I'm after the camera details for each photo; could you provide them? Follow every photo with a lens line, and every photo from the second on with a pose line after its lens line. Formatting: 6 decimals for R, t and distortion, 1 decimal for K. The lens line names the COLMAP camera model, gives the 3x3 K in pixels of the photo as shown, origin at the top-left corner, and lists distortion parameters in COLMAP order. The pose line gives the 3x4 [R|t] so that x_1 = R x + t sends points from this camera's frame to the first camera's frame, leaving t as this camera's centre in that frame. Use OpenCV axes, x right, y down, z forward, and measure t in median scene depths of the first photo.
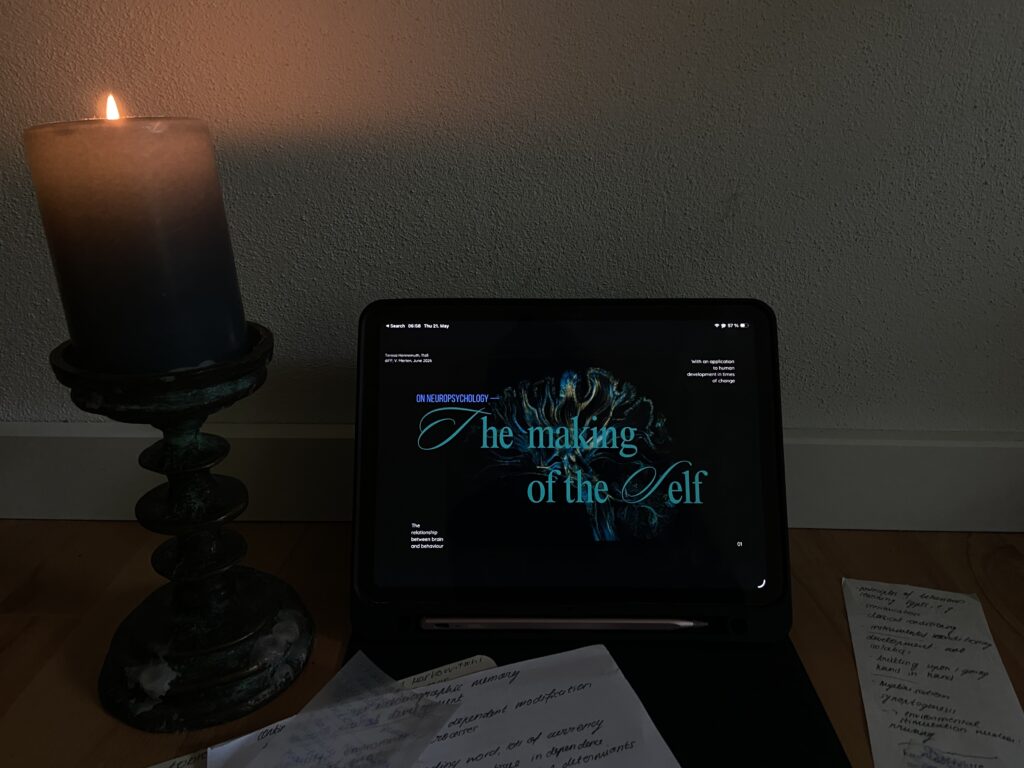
lens RADIAL K [[793.0, 0, 511.6], [0, 793.0, 384.5], [0, 0, 1]] dist [0.072793, -0.058330]
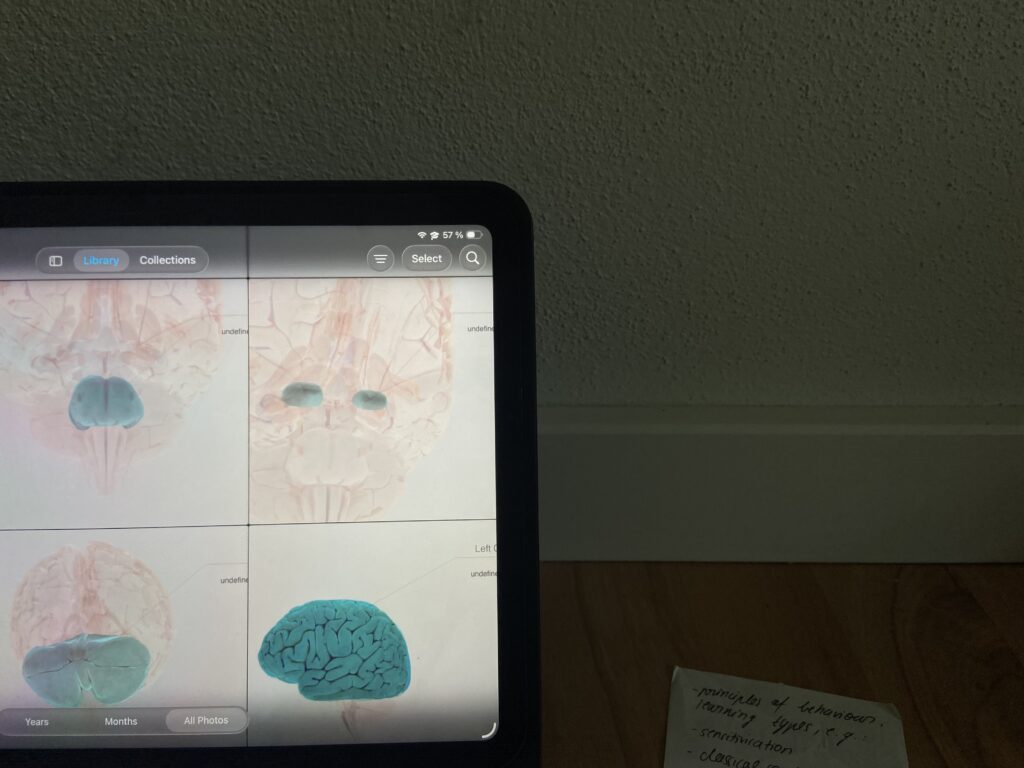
lens RADIAL K [[793.0, 0, 512.2], [0, 793.0, 383.6], [0, 0, 1]] dist [0.072793, -0.058330]
pose [[0.999685, -0.014691, 0.020361, 0.281105], [0.012410, 0.994081, 0.107935, -0.029733], [-0.021826, -0.107648, 0.993949, 0.439864]]
